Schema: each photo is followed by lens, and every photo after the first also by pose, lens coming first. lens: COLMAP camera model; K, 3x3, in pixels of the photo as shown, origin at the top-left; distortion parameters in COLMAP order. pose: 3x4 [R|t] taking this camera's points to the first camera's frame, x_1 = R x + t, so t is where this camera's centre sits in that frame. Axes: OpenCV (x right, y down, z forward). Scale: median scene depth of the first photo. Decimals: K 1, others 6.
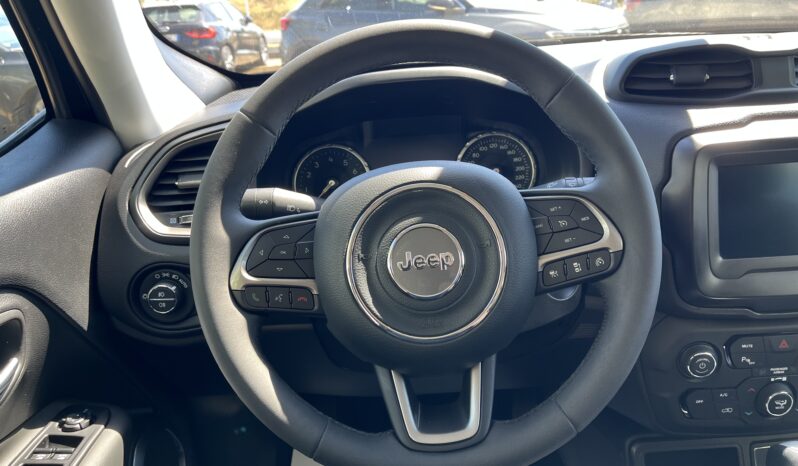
lens RADIAL K [[620.6, 0, 396.5], [0, 620.6, 221.8], [0, 0, 1]] dist [0.008456, -0.001654]
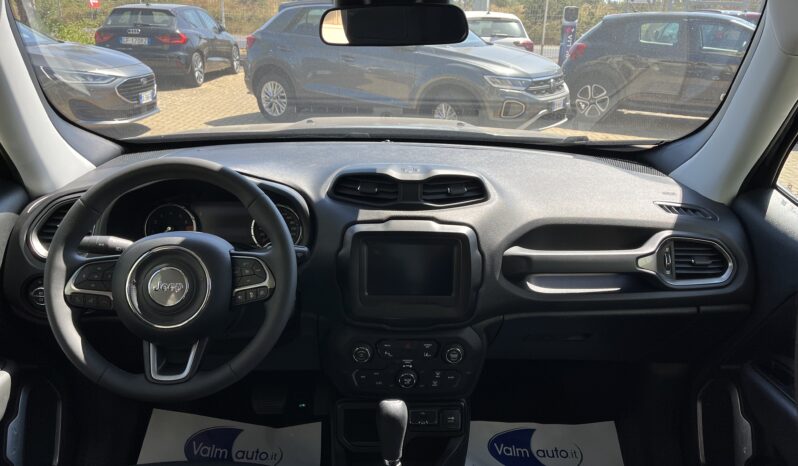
lens RADIAL K [[601.5, 0, 399.0], [0, 601.5, 233.0], [0, 0, 1]] dist [0.067461, -0.083603]
pose [[0.995218, 0.076770, 0.060396, 0.484221], [-0.076790, 0.997045, -0.001996, -0.118586], [-0.060371, -0.002651, 0.998173, -0.714446]]
